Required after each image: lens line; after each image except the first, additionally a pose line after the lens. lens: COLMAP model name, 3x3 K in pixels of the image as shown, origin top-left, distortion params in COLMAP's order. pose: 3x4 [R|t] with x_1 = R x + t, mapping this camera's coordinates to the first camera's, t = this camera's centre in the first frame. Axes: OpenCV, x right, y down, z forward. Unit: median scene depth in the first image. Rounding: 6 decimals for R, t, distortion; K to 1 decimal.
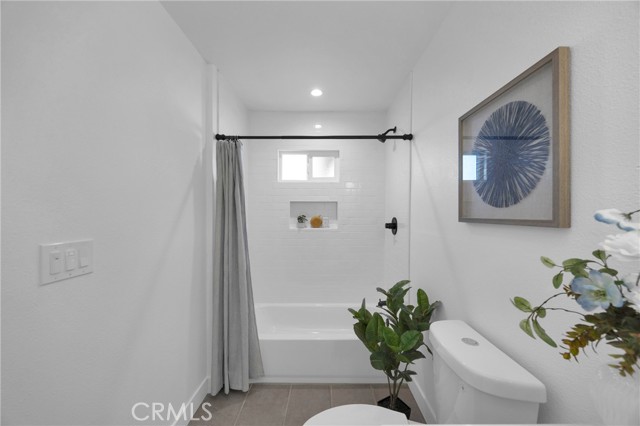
lens RADIAL K [[244.5, 0, 321.2], [0, 244.5, 213.5], [0, 0, 1]] dist [-0.003090, -0.000351]
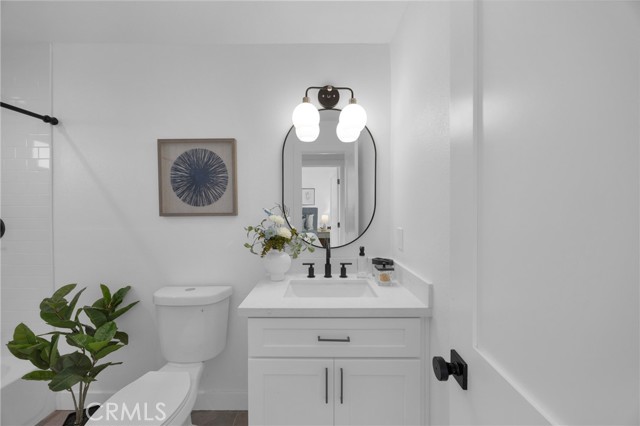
lens RADIAL K [[244.5, 0, 319.5], [0, 244.5, 210.9], [0, 0, 1]] dist [-0.003090, -0.000351]
pose [[0.001351, -0.013262, 0.999911, -1.036692], [0.004458, 0.999902, 0.013255, -0.011964], [-0.999989, 0.004440, 0.001410, 0.143604]]
